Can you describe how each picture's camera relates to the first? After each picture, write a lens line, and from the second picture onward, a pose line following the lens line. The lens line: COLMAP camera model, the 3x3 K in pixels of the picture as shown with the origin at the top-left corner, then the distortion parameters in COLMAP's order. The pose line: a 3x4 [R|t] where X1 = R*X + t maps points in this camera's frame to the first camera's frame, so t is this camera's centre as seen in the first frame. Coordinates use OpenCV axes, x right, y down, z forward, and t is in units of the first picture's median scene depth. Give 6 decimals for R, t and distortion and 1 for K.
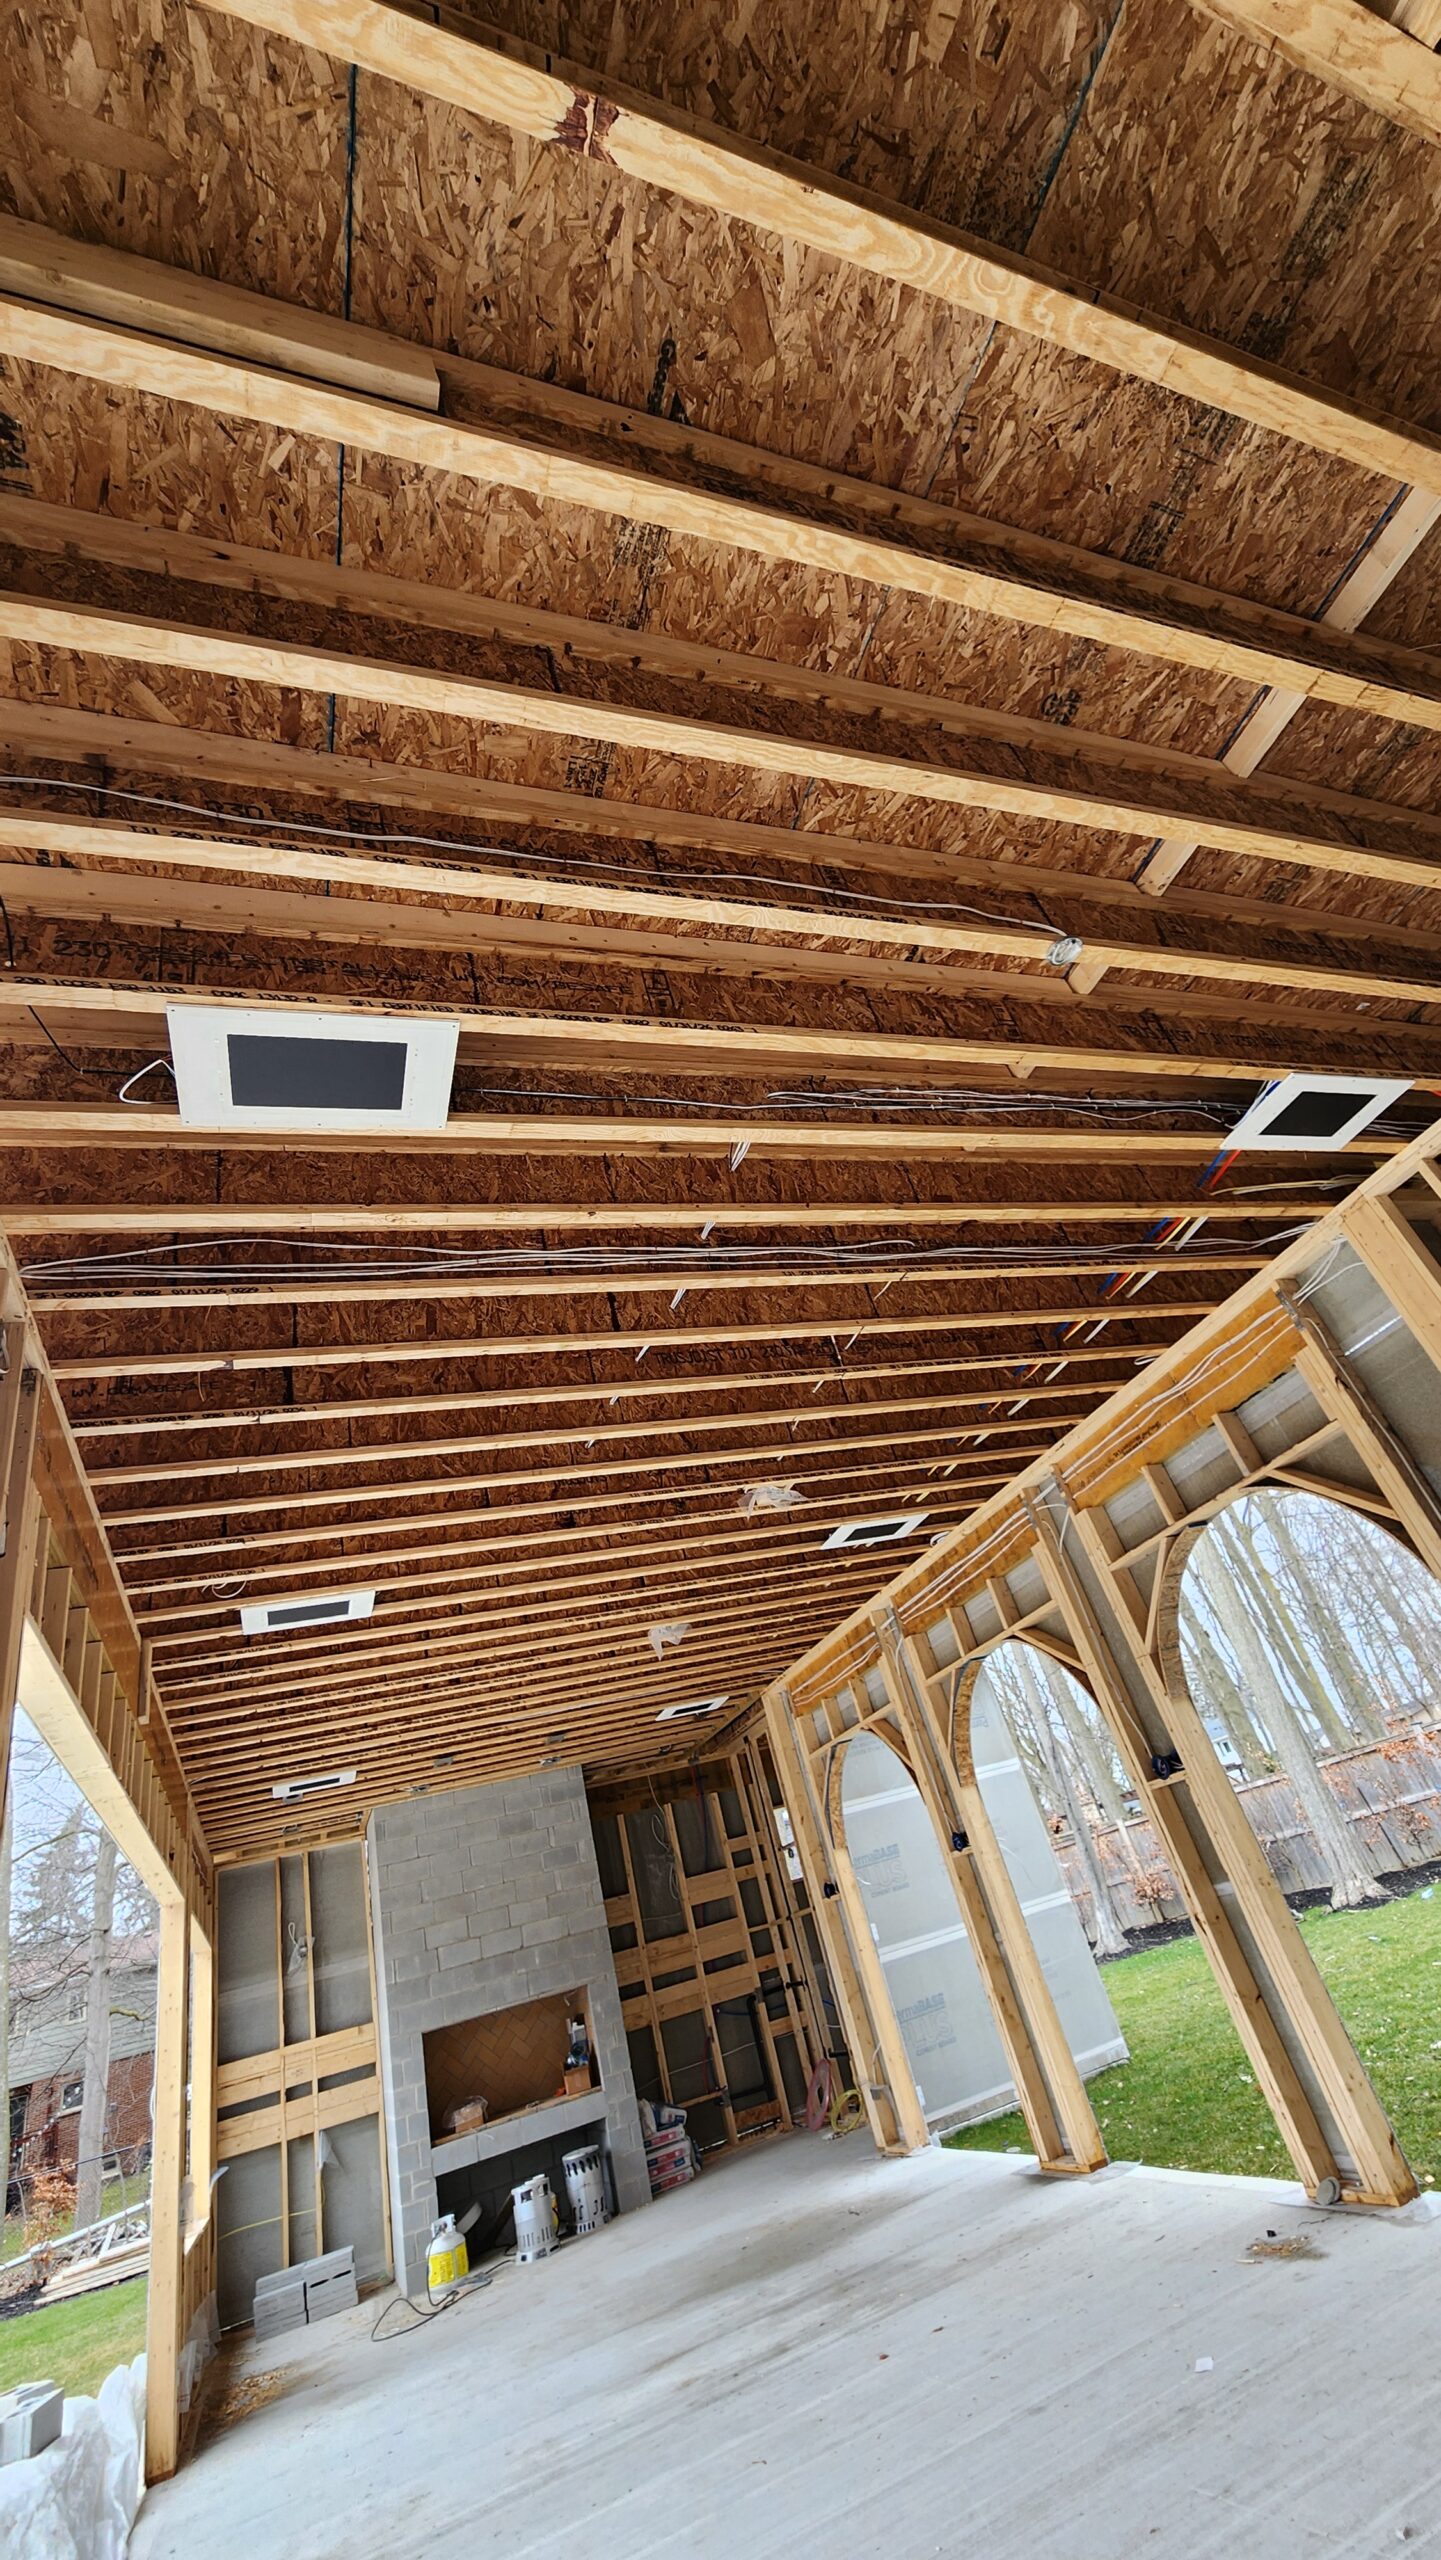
lens RADIAL K [[1043.0, 0, 720.5], [0, 1043.0, 1280.0], [0, 0, 1]] dist [0.001826, 0.000081]
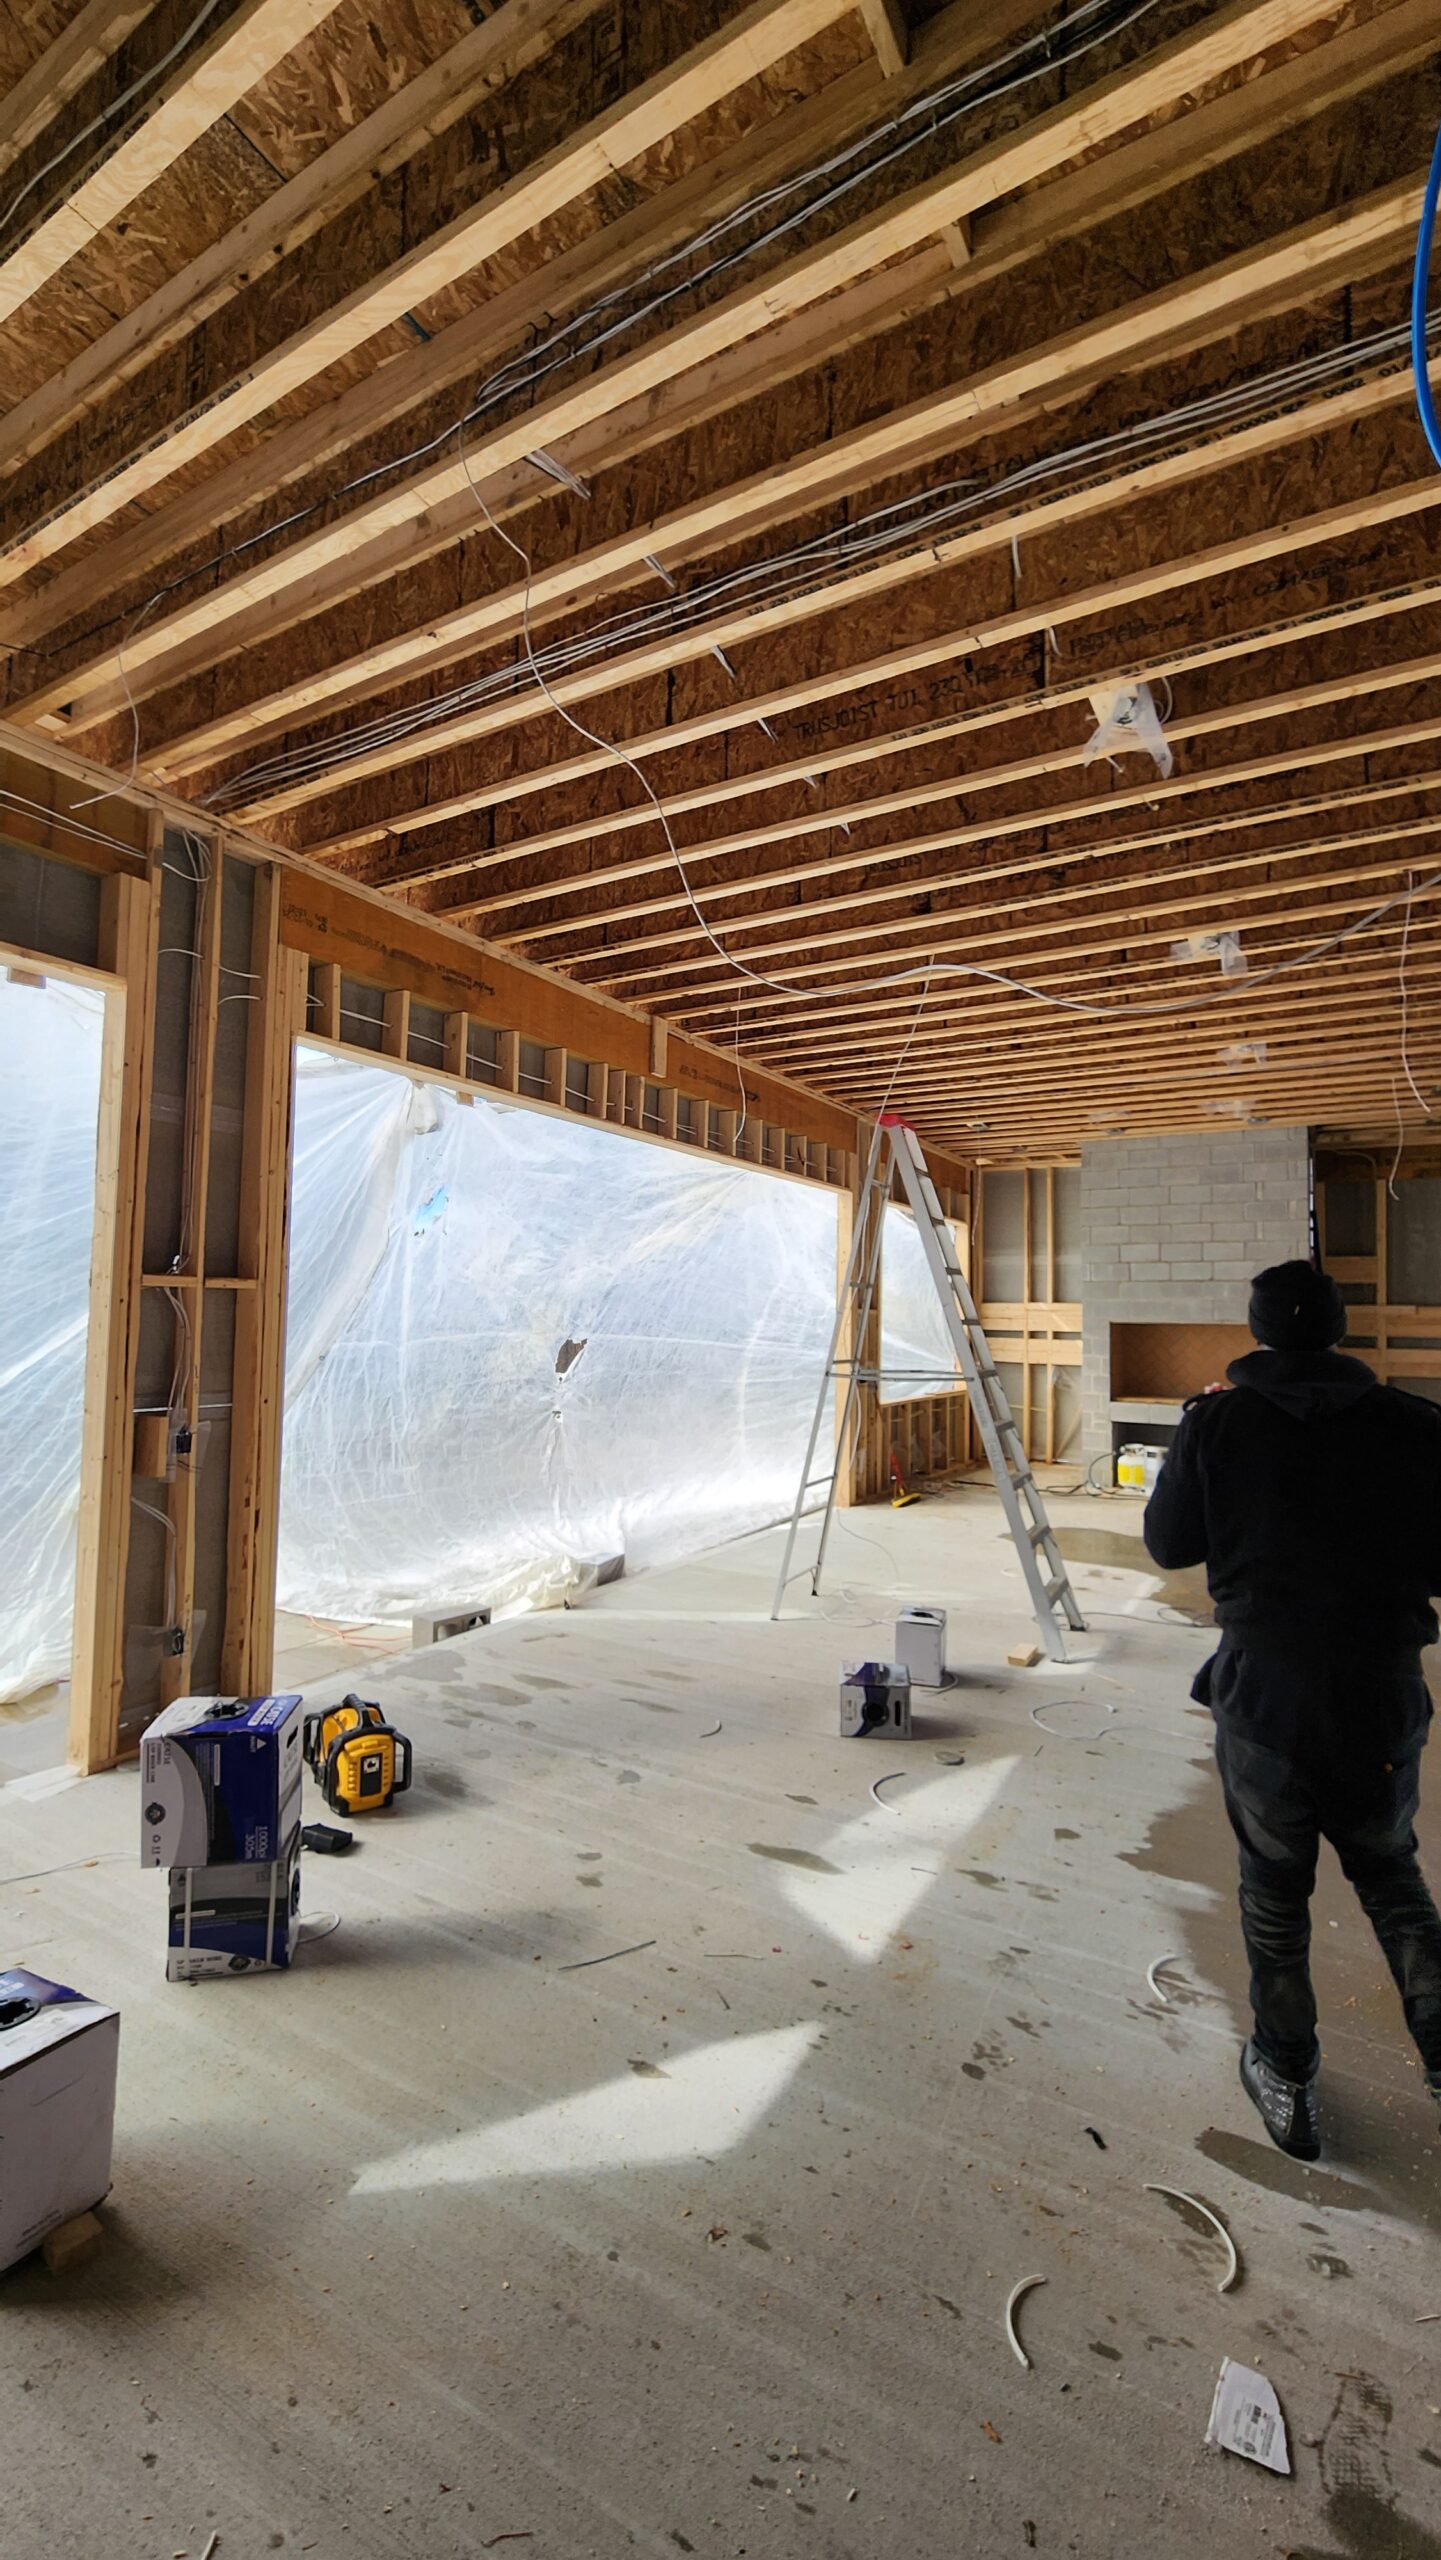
lens RADIAL K [[1043.0, 0, 720.5], [0, 1043.0, 1280.0], [0, 0, 1]] dist [0.001826, 0.000081]
pose [[0.633075, 0.228467, -0.739607, 0.512674], [0.259505, 0.837526, 0.480841, 0.021631], [0.729296, -0.496340, 0.470928, 0.290128]]
